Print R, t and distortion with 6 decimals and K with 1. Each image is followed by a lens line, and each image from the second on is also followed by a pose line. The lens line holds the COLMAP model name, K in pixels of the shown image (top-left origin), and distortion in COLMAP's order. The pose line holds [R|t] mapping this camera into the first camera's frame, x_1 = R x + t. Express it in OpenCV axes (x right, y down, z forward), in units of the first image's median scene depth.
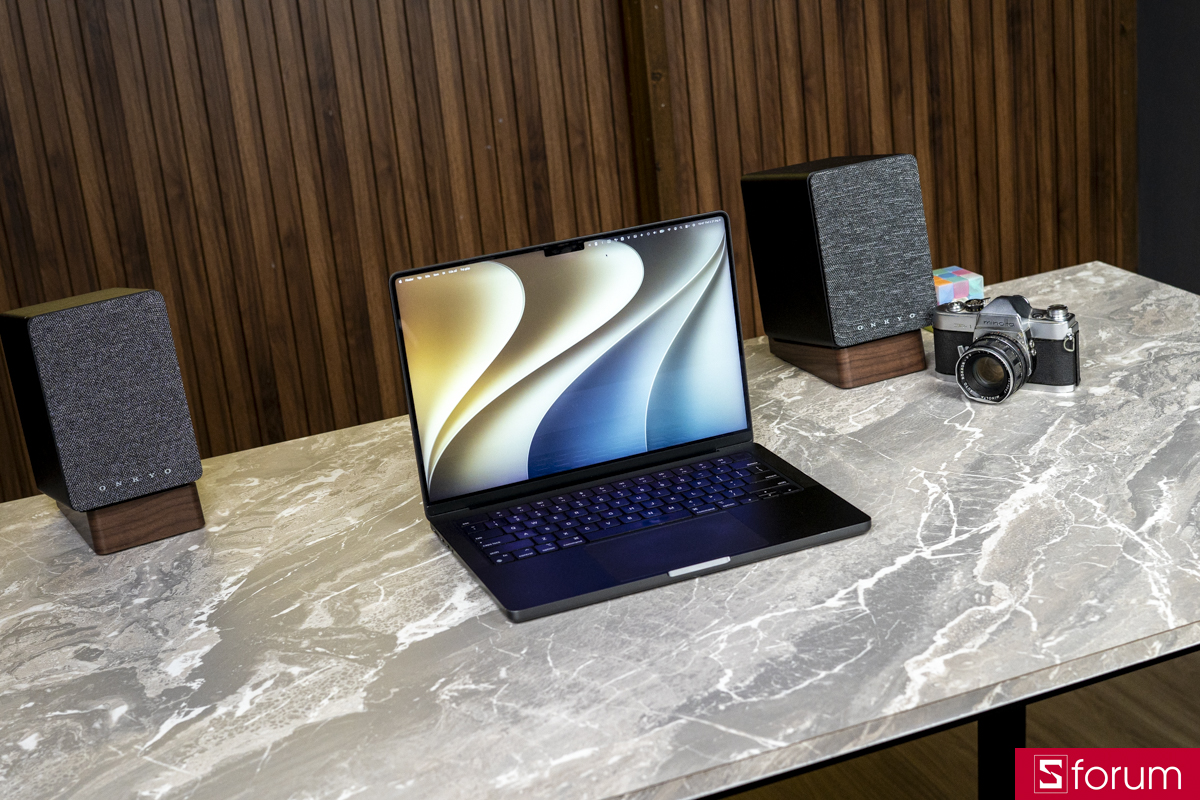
lens RADIAL K [[1908.8, 0, 596.2], [0, 1908.8, 412.5], [0, 0, 1]] dist [-0.071326, 0.000000]
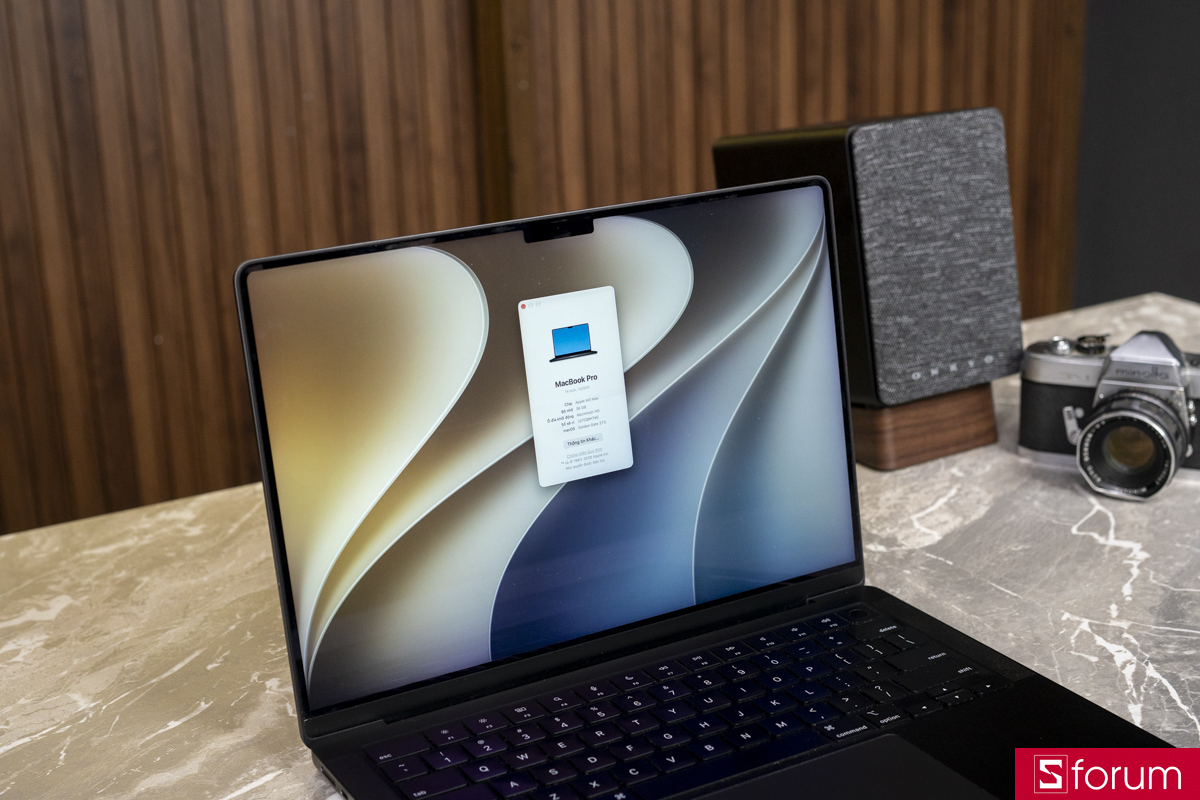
lens RADIAL K [[1793.4, 0, 596.6], [0, 1793.4, 401.9], [0, 0, 1]] dist [-0.069500, 0.000000]
pose [[0.989906, 0.022044, 0.140002, -0.055925], [-0.017126, 0.999196, -0.036238, -0.013866], [-0.140688, 0.033475, 0.989488, 0.476456]]
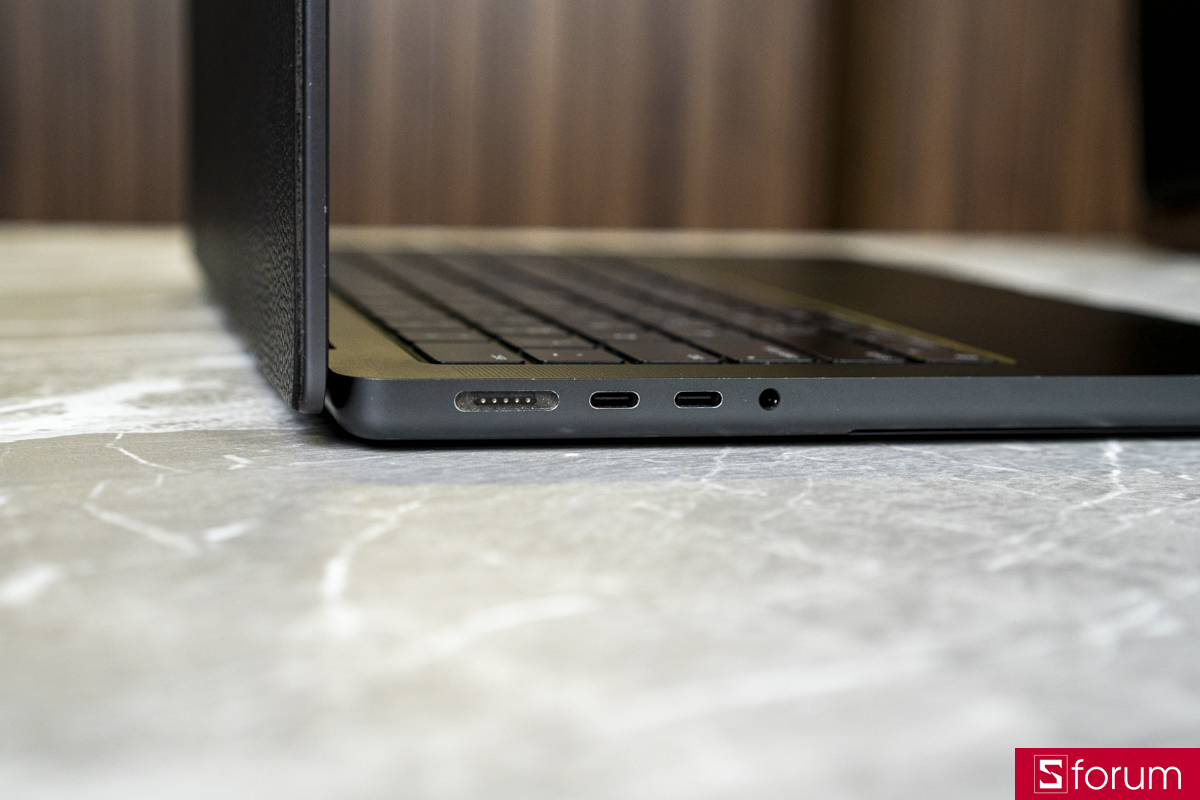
lens RADIAL K [[1793.4, 0, 601.5], [0, 1793.4, 401.4], [0, 0, 1]] dist [-0.069500, 0.000000]
pose [[0.987107, 0.143668, -0.070562, 0.006456], [-0.153898, 0.973045, -0.171750, 0.116090], [0.043985, 0.180395, 0.982610, 0.707523]]
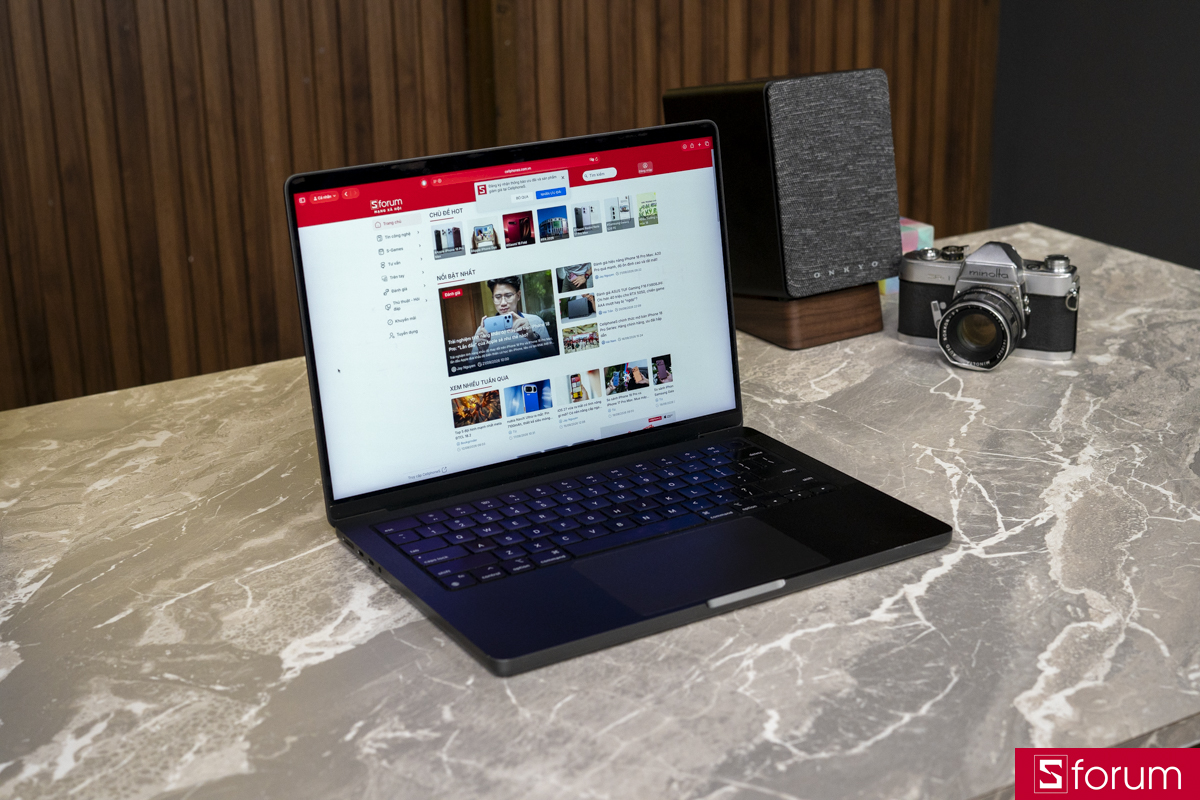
lens RADIAL K [[1793.4, 0, 605.3], [0, 1793.4, 393.0], [0, 0, 1]] dist [-0.069500, 0.000000]
pose [[0.986326, 0.027666, 0.162466, -0.084381], [-0.025422, 0.999551, -0.015873, 0.023273], [-0.162832, 0.011526, 0.986586, 0.284149]]
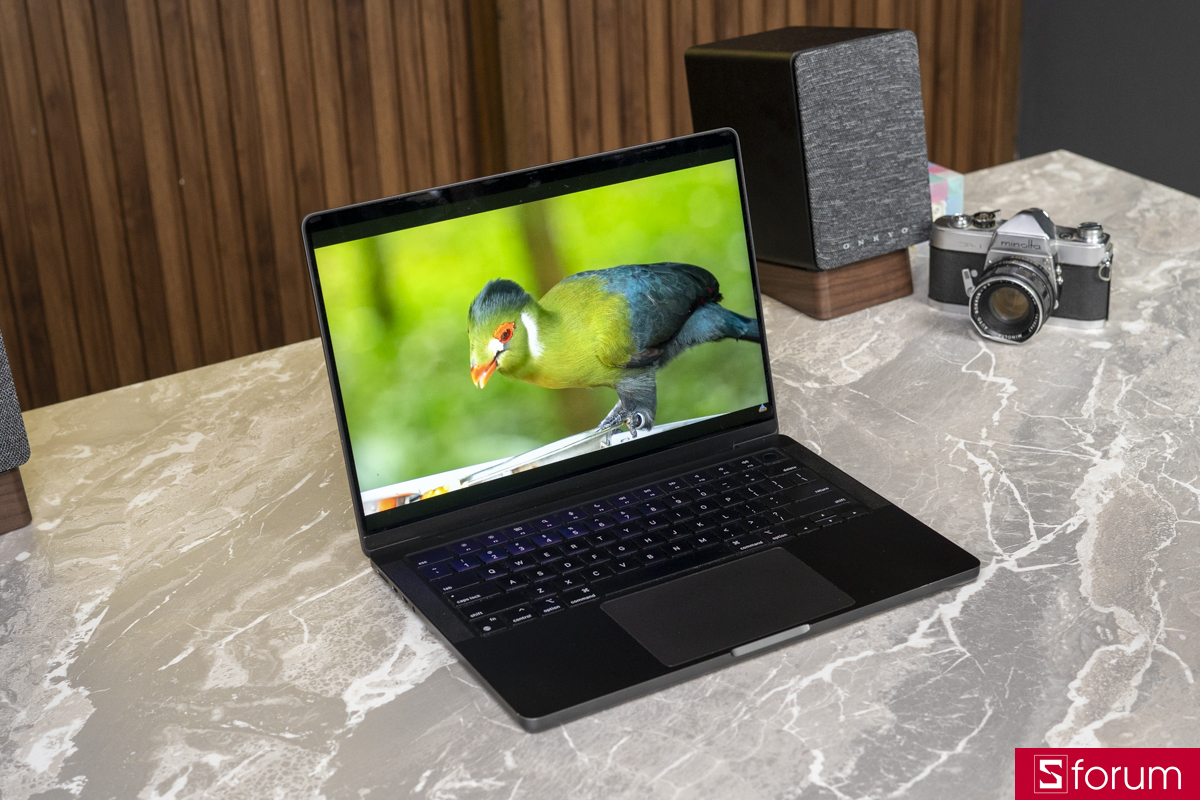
lens RADIAL K [[1966.4, 0, 607.8], [0, 1966.4, 426.2], [0, 0, 1]] dist [-0.072589, 0.000000]
pose [[0.985621, -0.012927, 0.168474, -0.114412], [-0.003575, 0.995251, 0.097281, -0.054999], [-0.168931, -0.096485, 0.980894, 0.216566]]
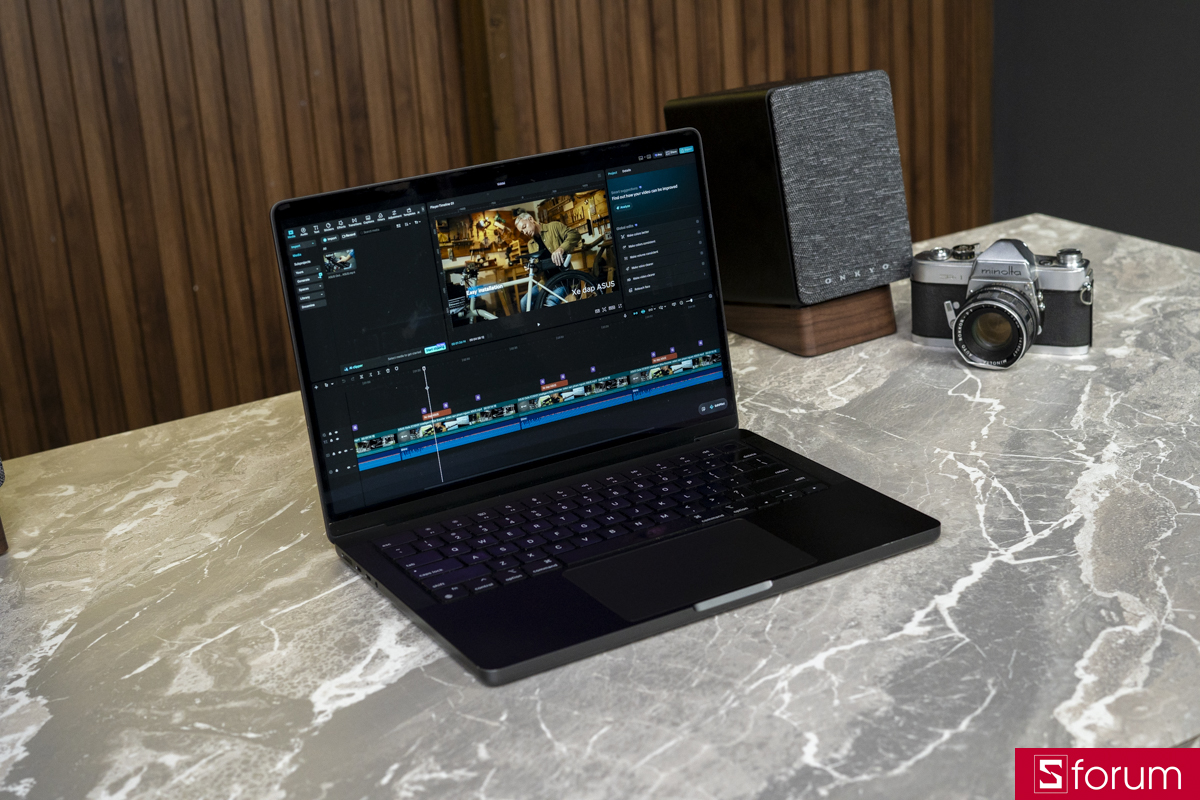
lens RADIAL K [[1793.4, 0, 598.9], [0, 1793.4, 389.4], [0, 0, 1]] dist [-0.069500, 0.000000]
pose [[0.987618, -0.019422, 0.155668, -0.087897], [0.022261, 0.999616, -0.016509, 0.013817], [-0.155288, 0.019770, 0.987671, 0.289981]]
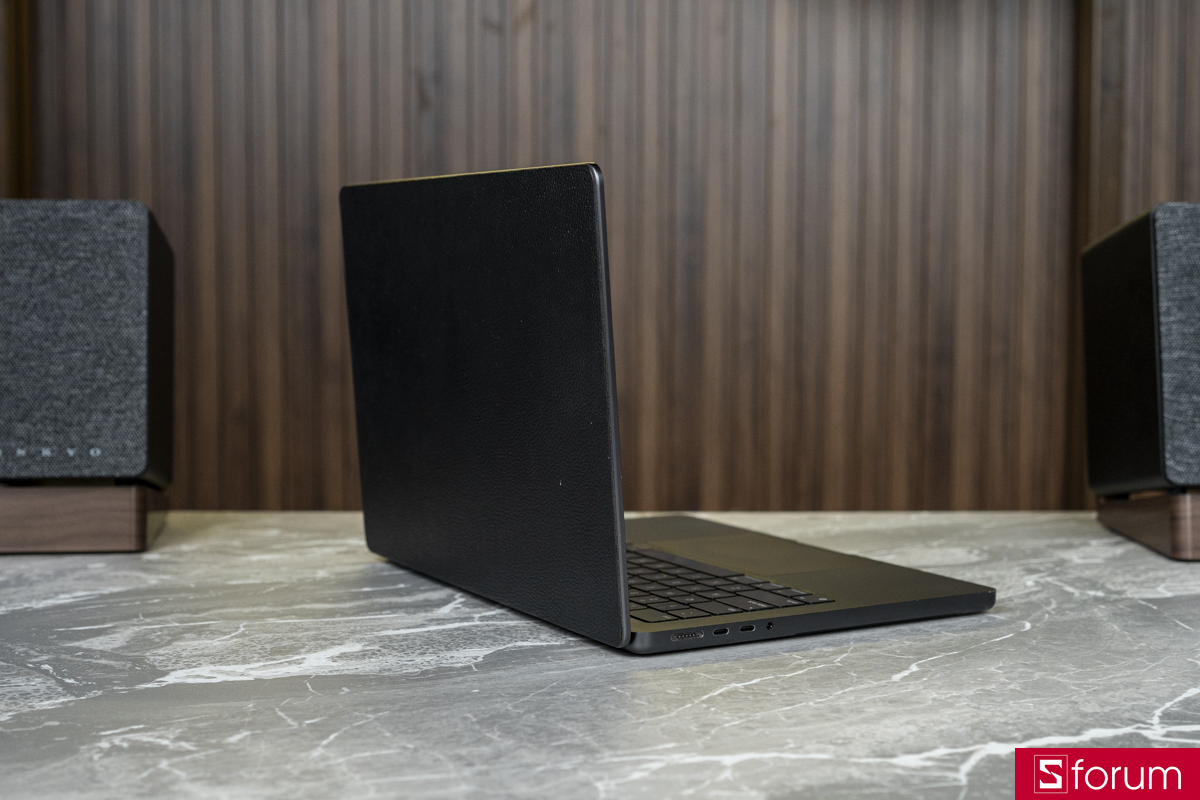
lens RADIAL K [[1793.4, 0, 594.3], [0, 1793.4, 396.0], [0, 0, 1]] dist [-0.069500, 0.000000]
pose [[0.925409, 0.130066, -0.355952, 0.173794], [-0.210904, 0.957124, -0.198576, 0.102538], [0.314862, 0.258836, 0.913162, 0.457499]]
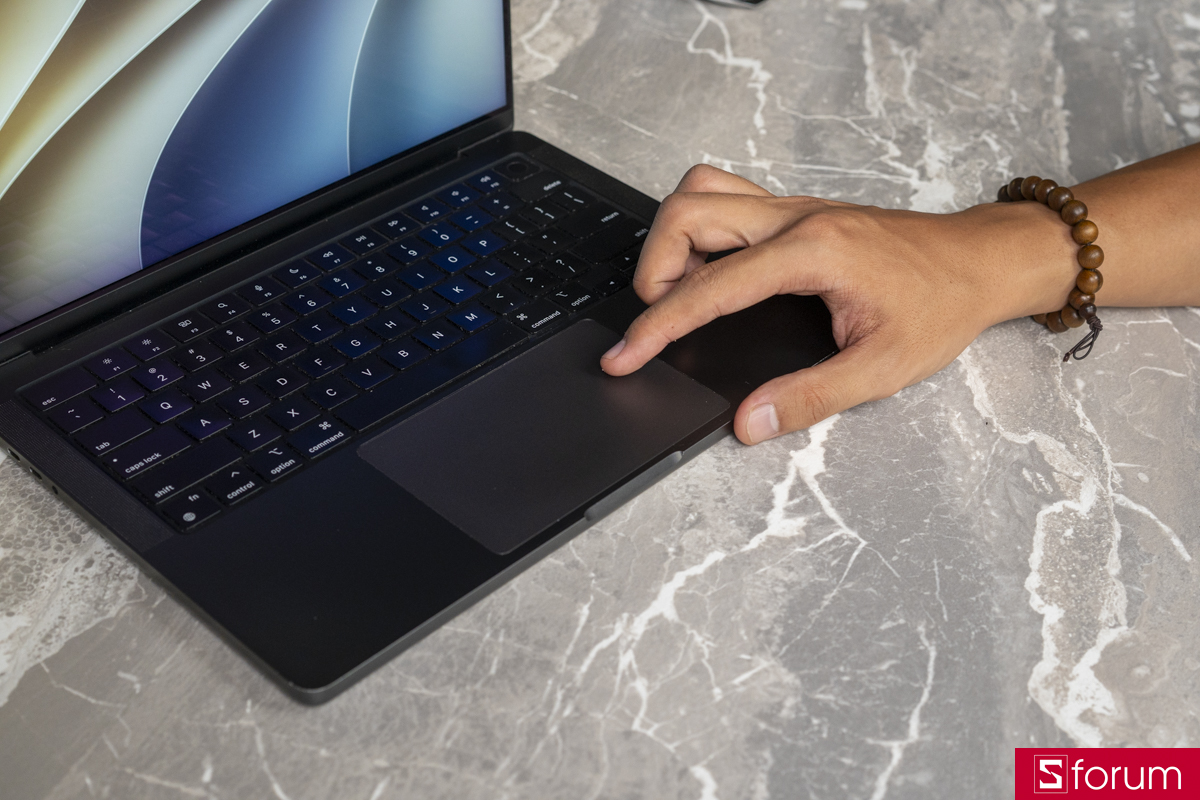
lens RADIAL K [[1793.4, 0, 605.8], [0, 1793.4, 408.2], [0, 0, 1]] dist [-0.069500, 0.000000]
pose [[0.893704, -0.148439, 0.423391, -0.098838], [0.007319, 0.948381, 0.317050, -0.069577], [-0.448598, -0.280250, 0.848658, 0.541811]]
